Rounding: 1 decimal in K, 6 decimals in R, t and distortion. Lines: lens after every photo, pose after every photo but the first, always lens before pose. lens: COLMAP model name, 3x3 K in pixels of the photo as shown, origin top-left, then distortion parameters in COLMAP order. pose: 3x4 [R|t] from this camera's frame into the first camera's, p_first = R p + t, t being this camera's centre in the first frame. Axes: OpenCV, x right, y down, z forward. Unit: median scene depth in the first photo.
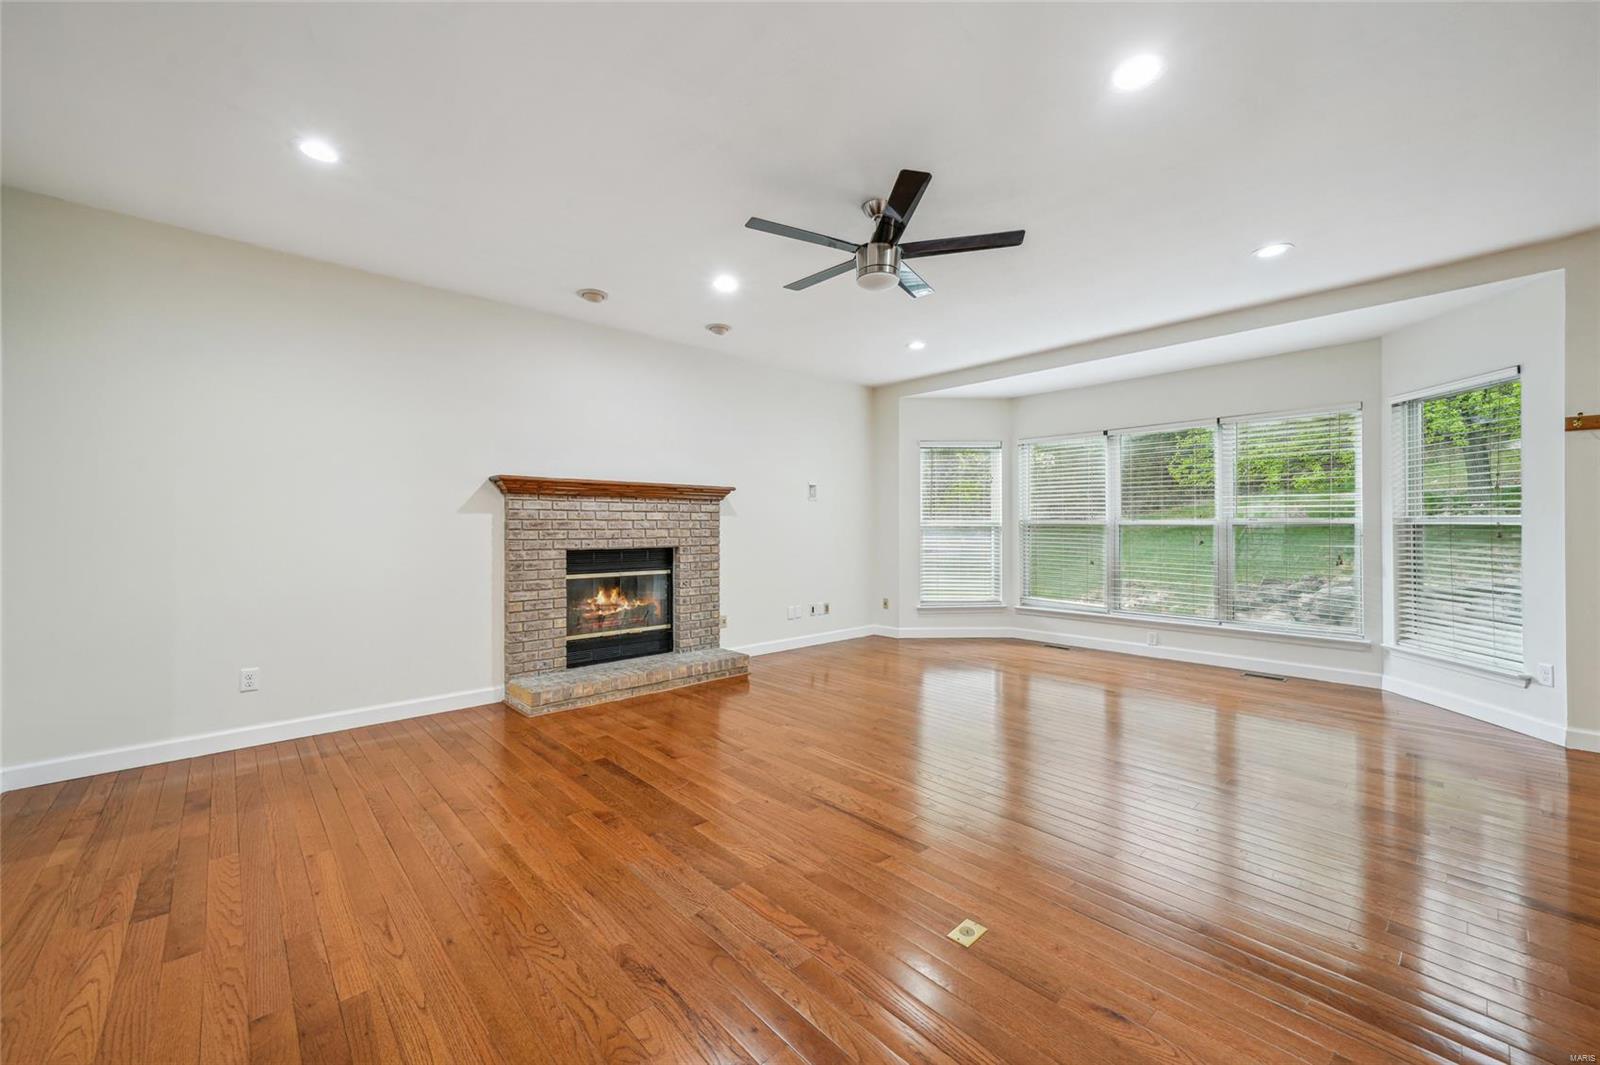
lens RADIAL K [[615.8, 0, 799.8], [0, 615.8, 526.0], [0, 0, 1]] dist [0.002452, 0.000204]
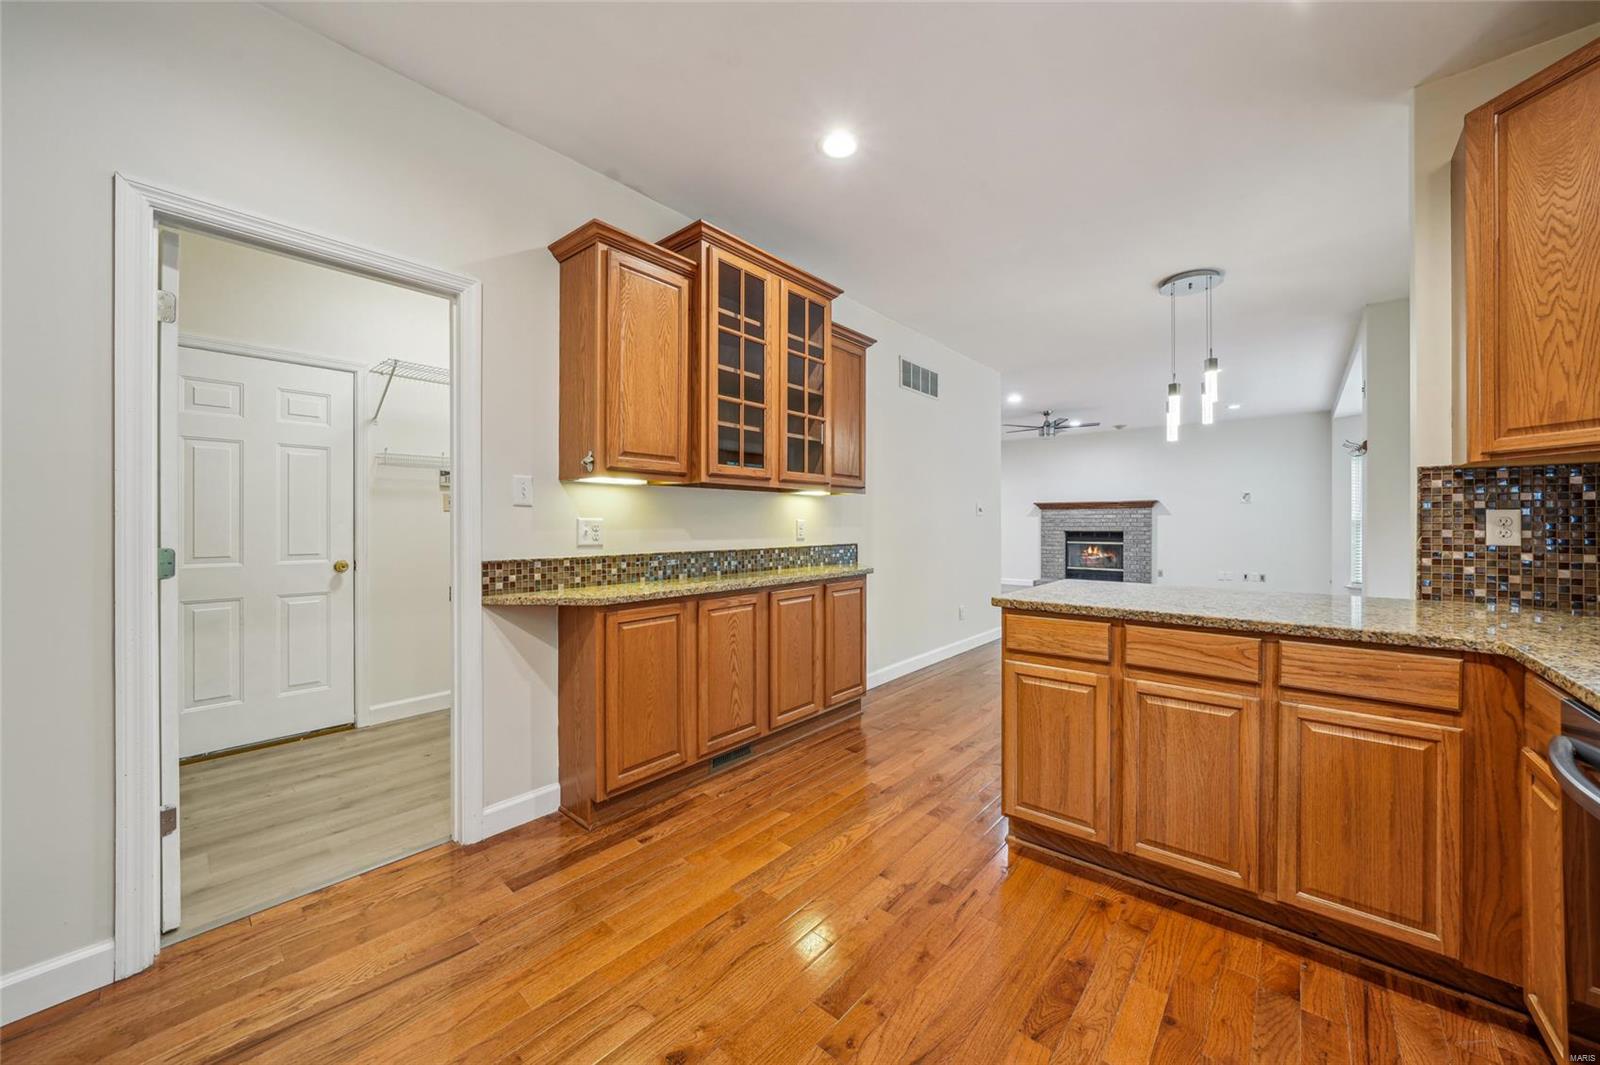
lens RADIAL K [[582.7, 0, 800.3], [0, 582.7, 525.3], [0, 0, 1]] dist [0.000085, 0.000006]
pose [[0.113536, 0.003659, -0.993527, 1.670730], [0.000120, 0.999993, 0.003697, 0.007241], [0.993534, -0.000539, 0.113535, -0.298493]]
